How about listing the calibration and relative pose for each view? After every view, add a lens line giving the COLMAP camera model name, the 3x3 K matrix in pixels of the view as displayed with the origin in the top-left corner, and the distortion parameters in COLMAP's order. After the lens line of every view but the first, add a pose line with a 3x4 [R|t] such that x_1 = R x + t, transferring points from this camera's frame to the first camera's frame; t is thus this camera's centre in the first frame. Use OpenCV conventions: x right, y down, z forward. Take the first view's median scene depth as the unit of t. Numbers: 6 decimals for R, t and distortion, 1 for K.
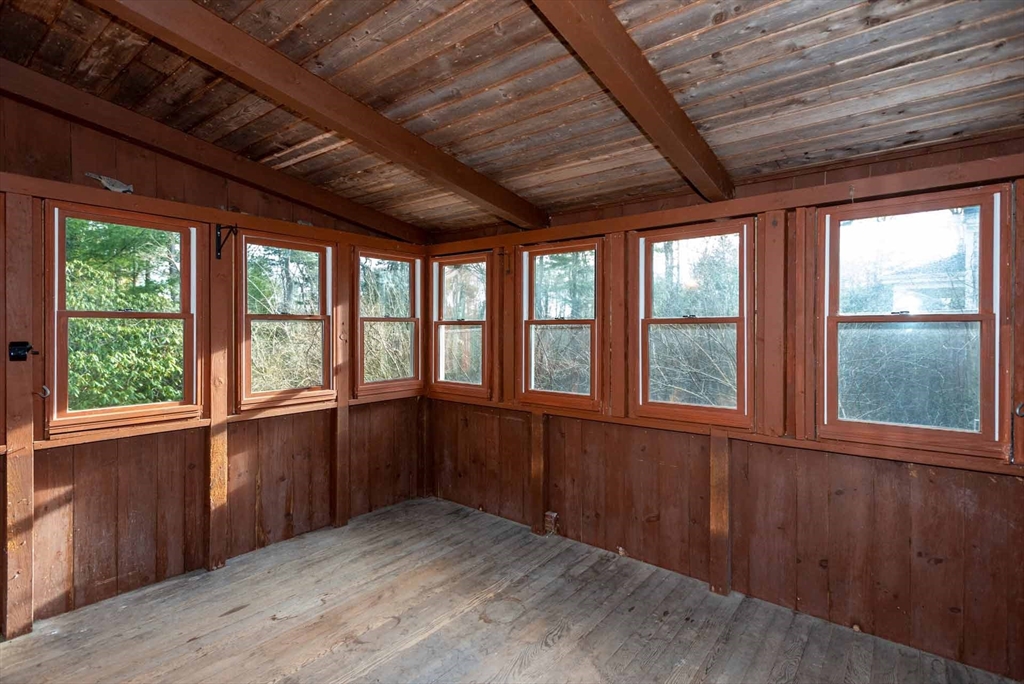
lens RADIAL K [[485.9, 0, 526.8], [0, 485.9, 331.1], [0, 0, 1]] dist [0.000222, -0.001555]
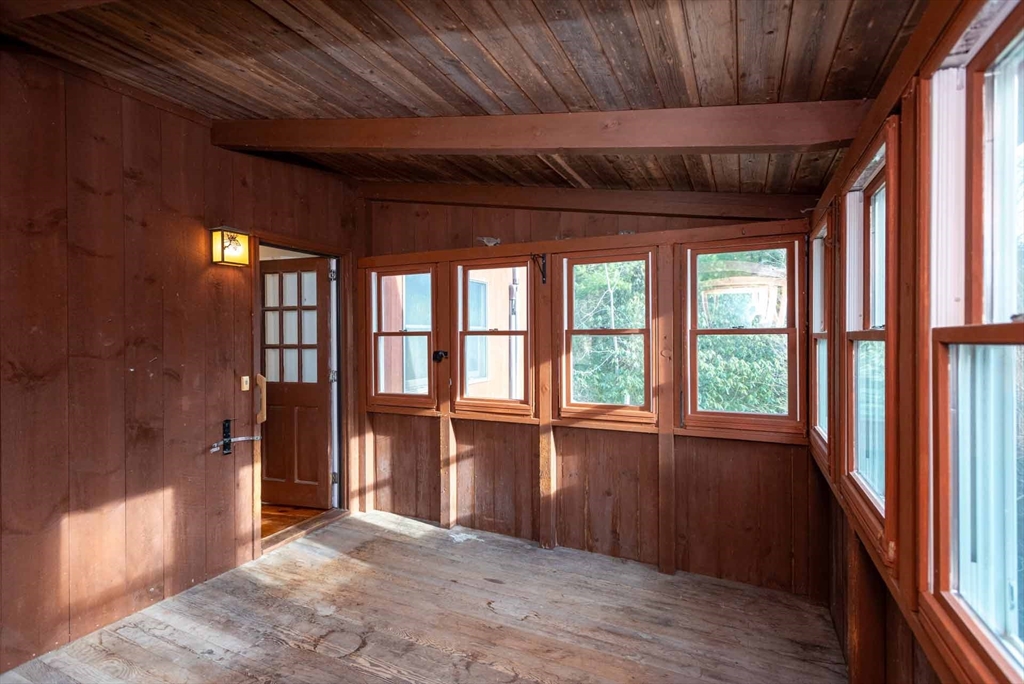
lens RADIAL K [[485.9, 0, 516.1], [0, 485.9, 335.4], [0, 0, 1]] dist [0.000222, -0.001555]
pose [[0.225013, -0.005176, -0.974342, 0.477168], [-0.003152, 0.999977, -0.006040, -0.015417], [0.974351, 0.004430, 0.224992, 0.654177]]
